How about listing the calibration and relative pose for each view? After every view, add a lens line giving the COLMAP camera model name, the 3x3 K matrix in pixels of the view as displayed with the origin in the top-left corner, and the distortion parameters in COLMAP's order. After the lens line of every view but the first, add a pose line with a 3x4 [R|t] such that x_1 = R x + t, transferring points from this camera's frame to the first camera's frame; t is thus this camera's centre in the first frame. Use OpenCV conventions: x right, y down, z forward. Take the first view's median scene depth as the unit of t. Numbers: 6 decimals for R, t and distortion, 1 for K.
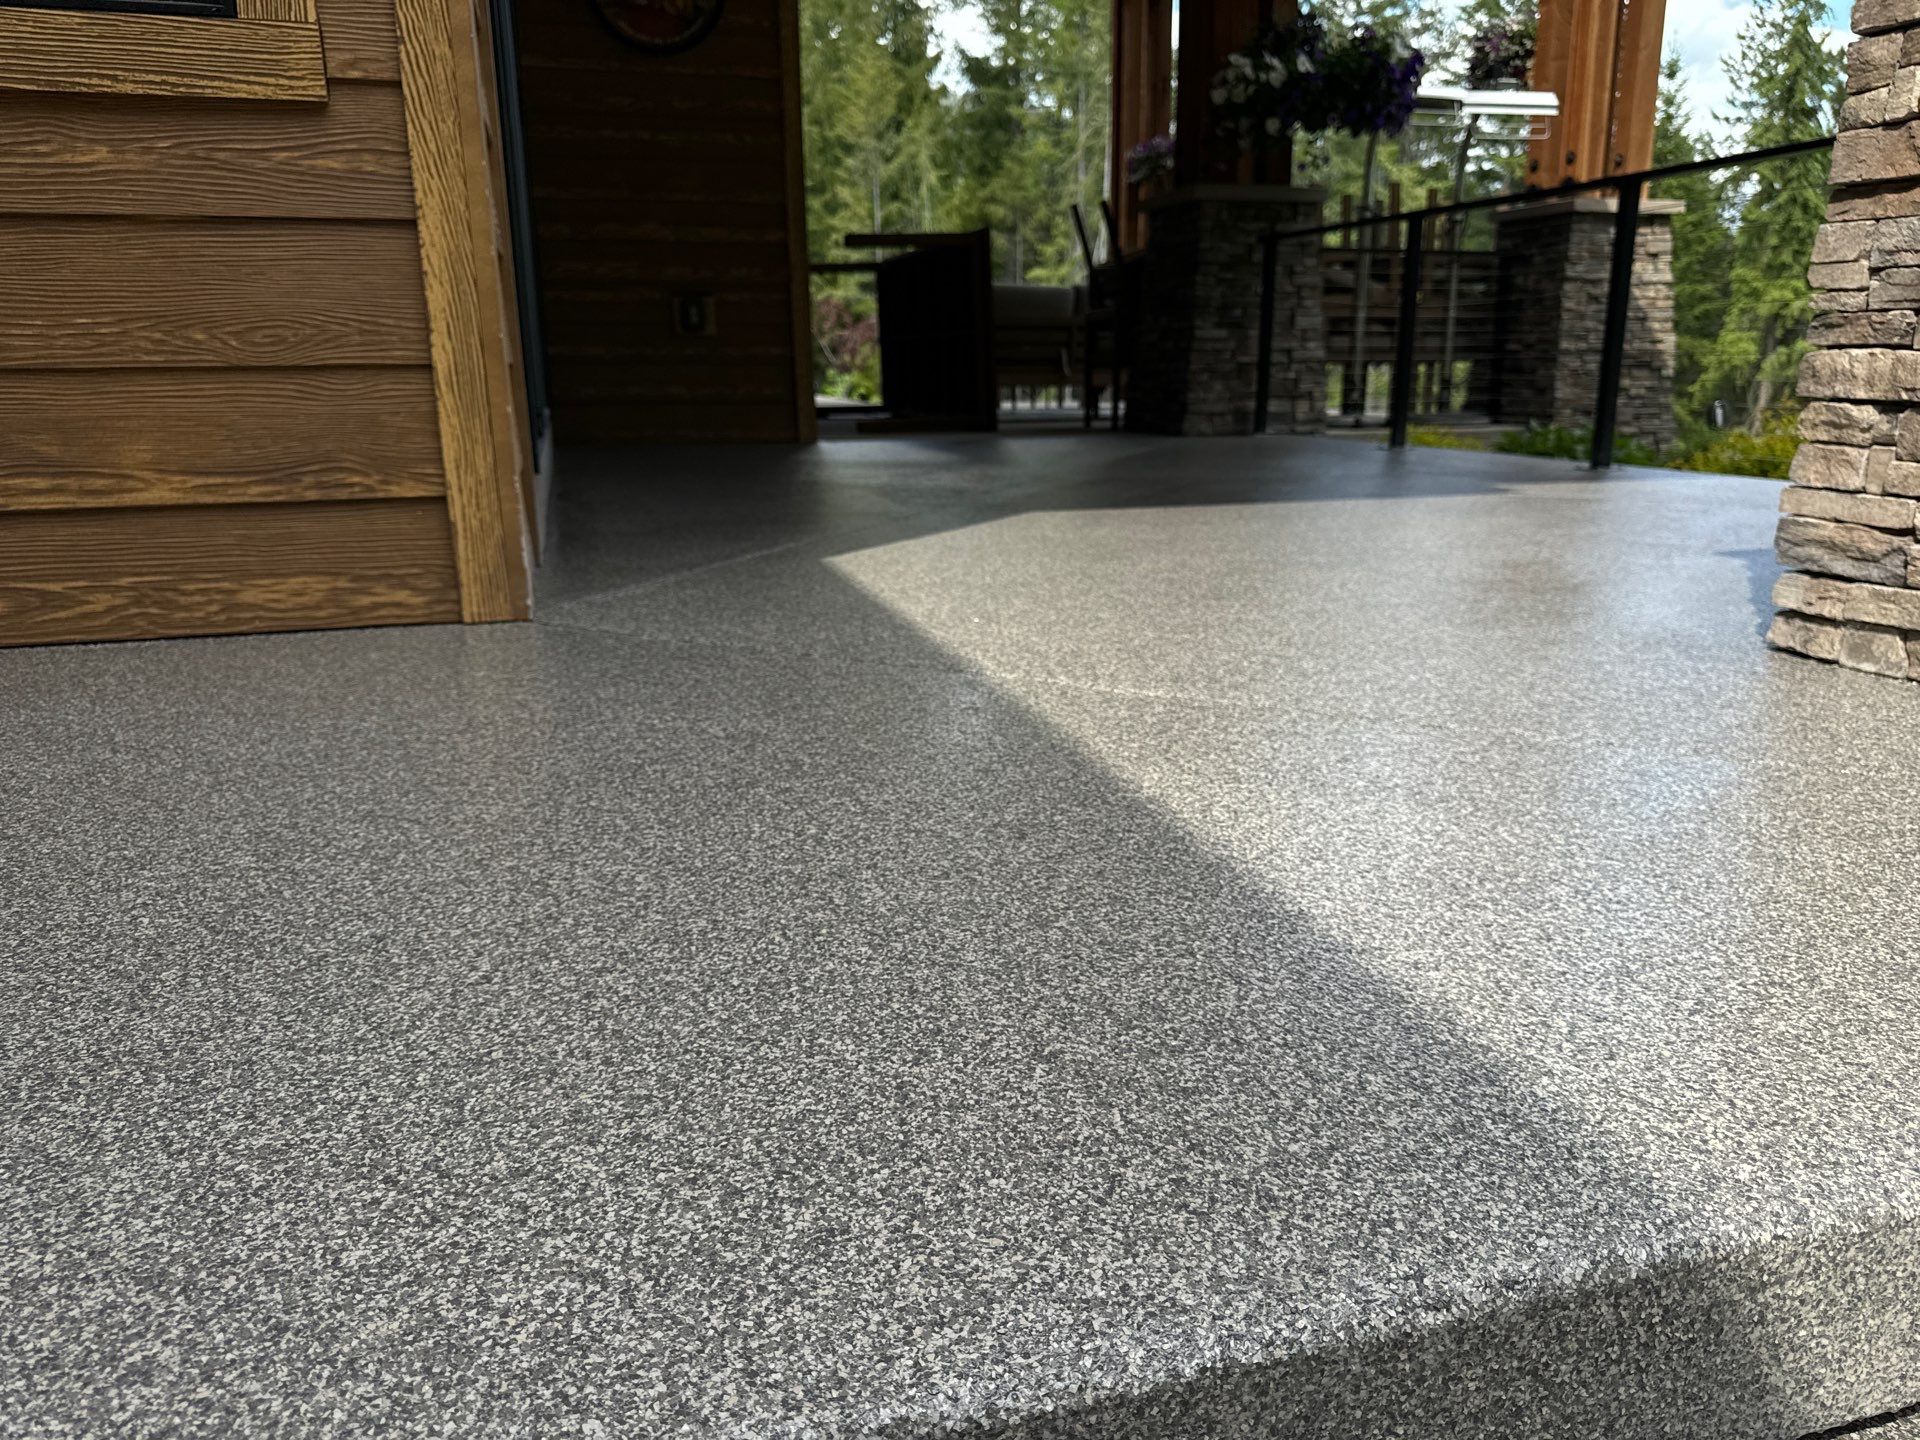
lens RADIAL K [[1364.7, 0, 980.8], [0, 1364.7, 710.5], [0, 0, 1]] dist [0.057883, -0.068681]
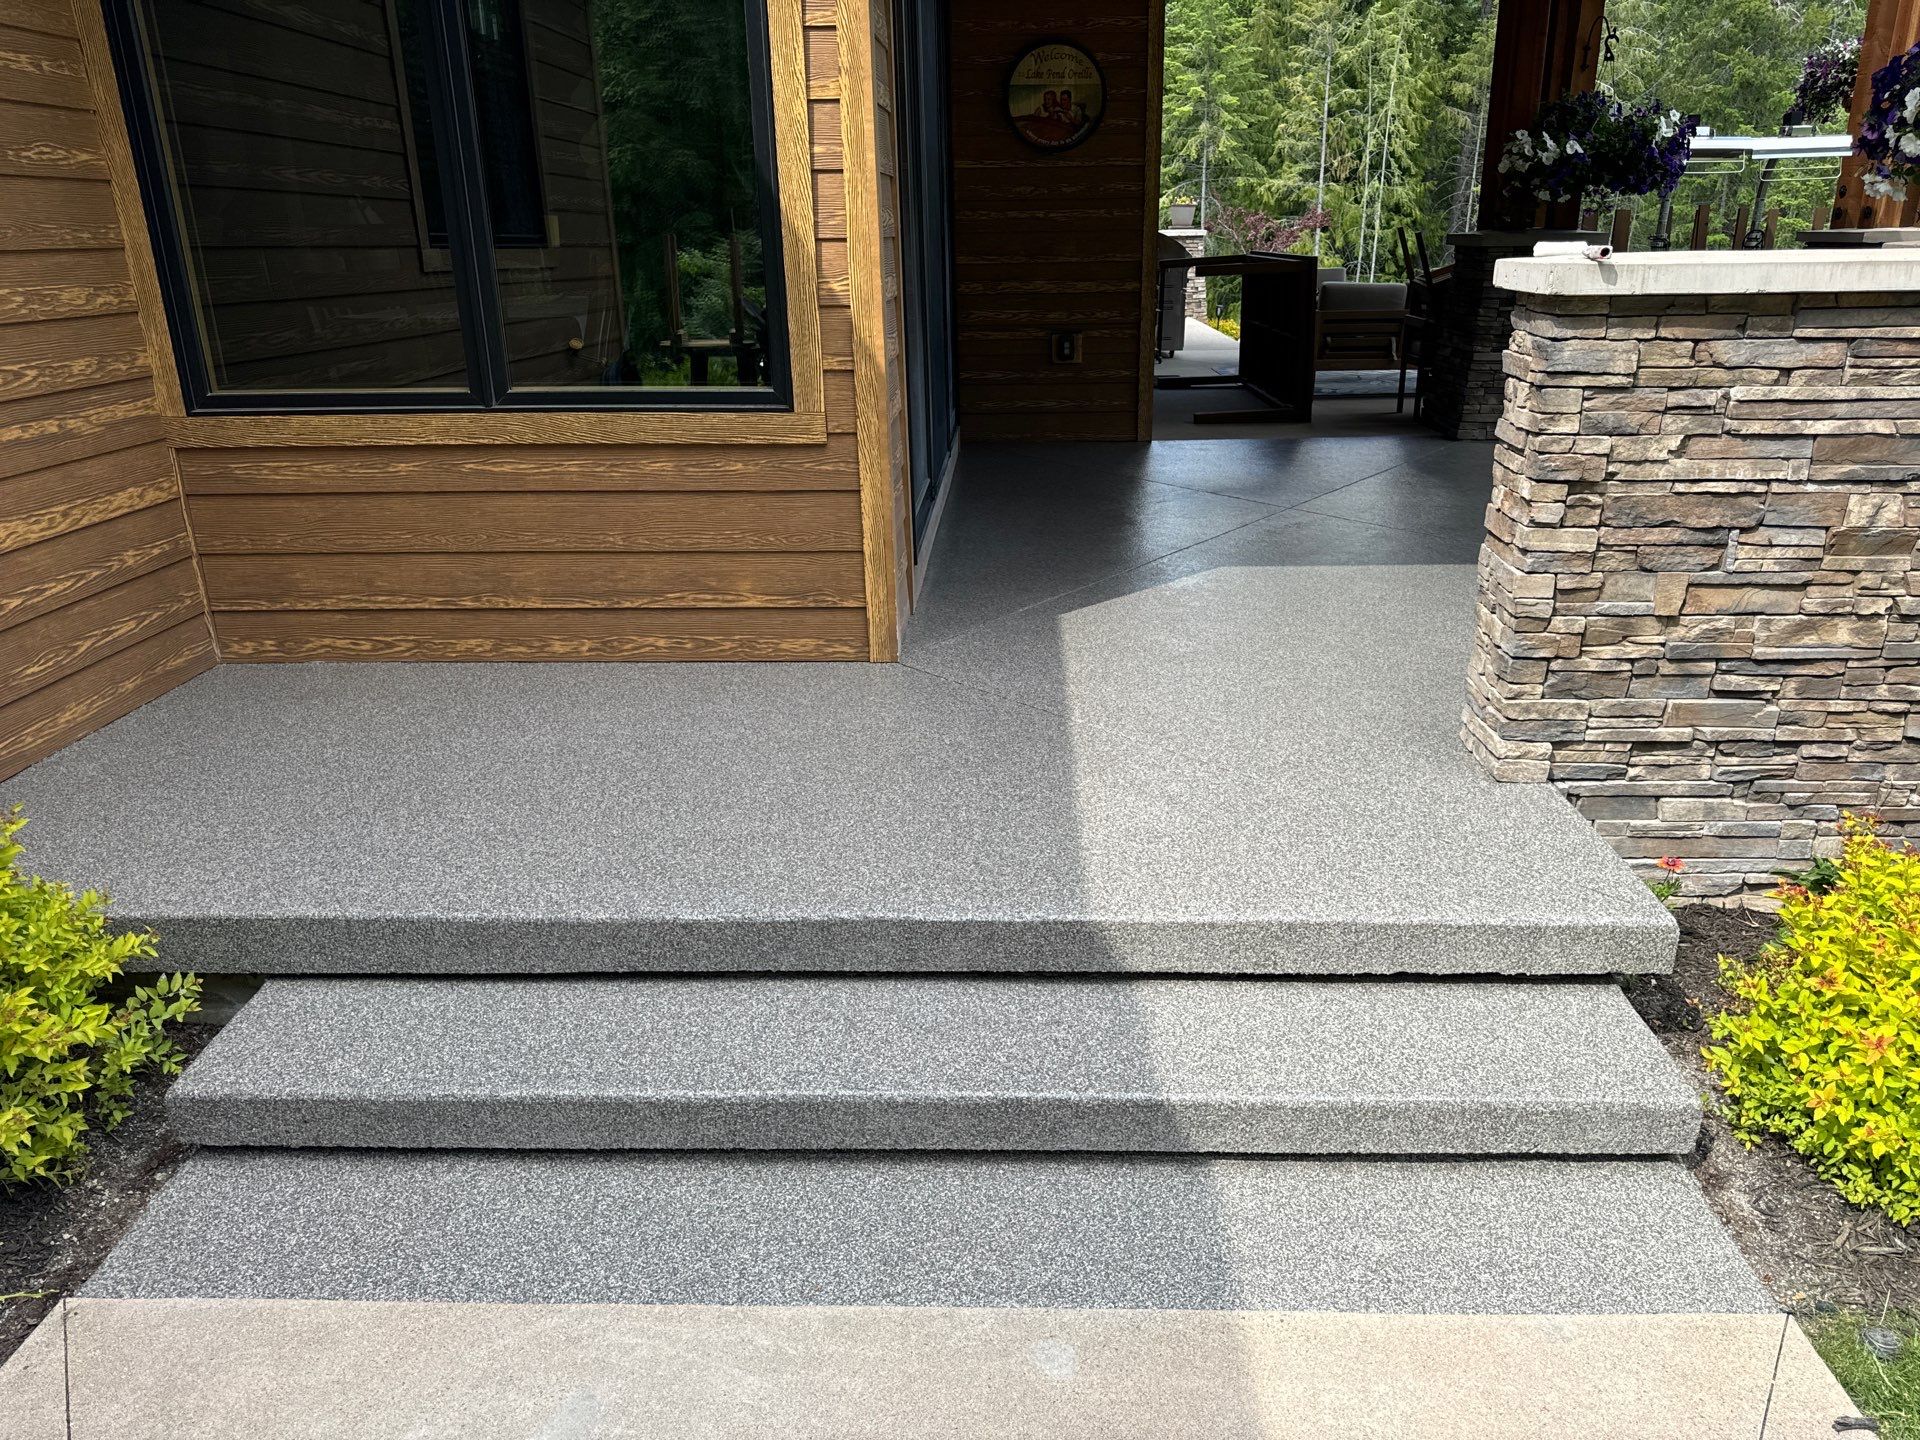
lens RADIAL K [[1364.7, 0, 989.0], [0, 1364.7, 721.2], [0, 0, 1]] dist [0.057883, -0.068681]
pose [[0.951714, 0.097787, -0.290996, 0.520231], [-0.066775, 0.991156, 0.114680, -0.268790], [0.299637, -0.089712, 0.949826, -1.187503]]
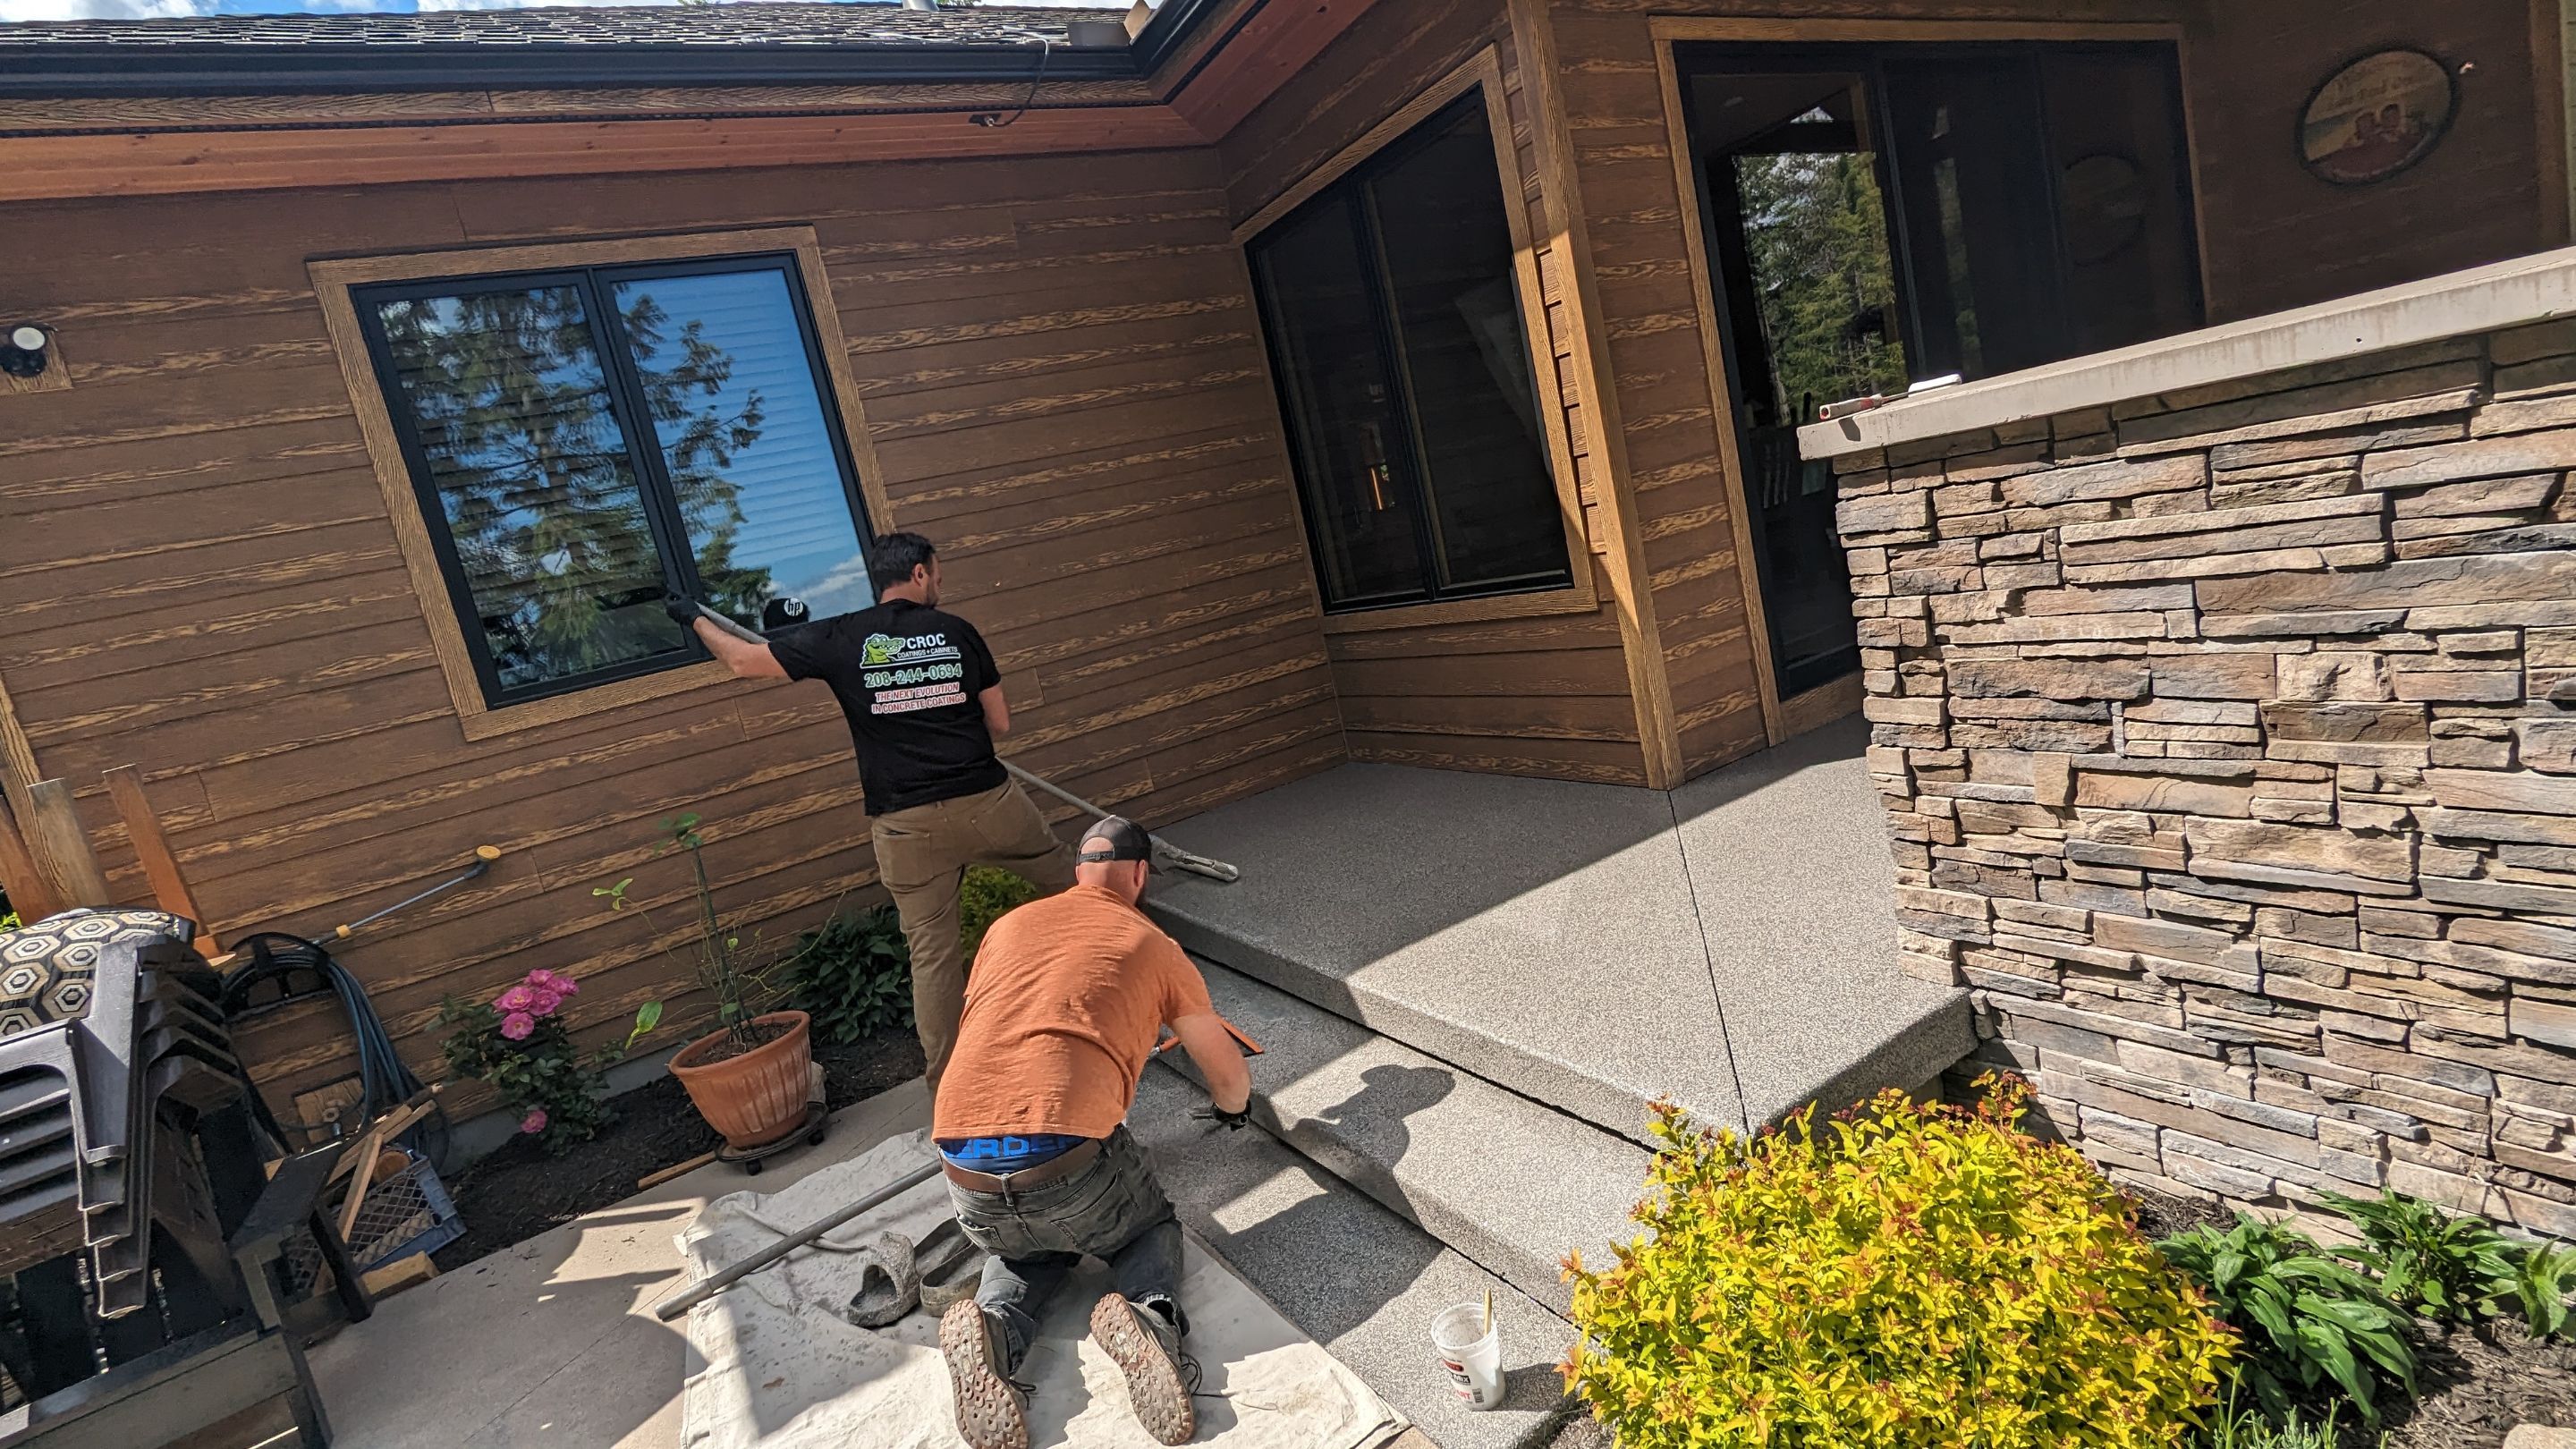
lens RADIAL K [[1215.9, 0, 1290.5], [0, 1215.9, 733.0], [0, 0, 1]] dist [0.003034, 0.001641]
pose [[0.240360, 0.108370, -0.964616, 1.924090], [-0.015056, 0.994045, 0.107925, -0.469072], [0.970567, -0.011417, 0.240560, -0.245701]]
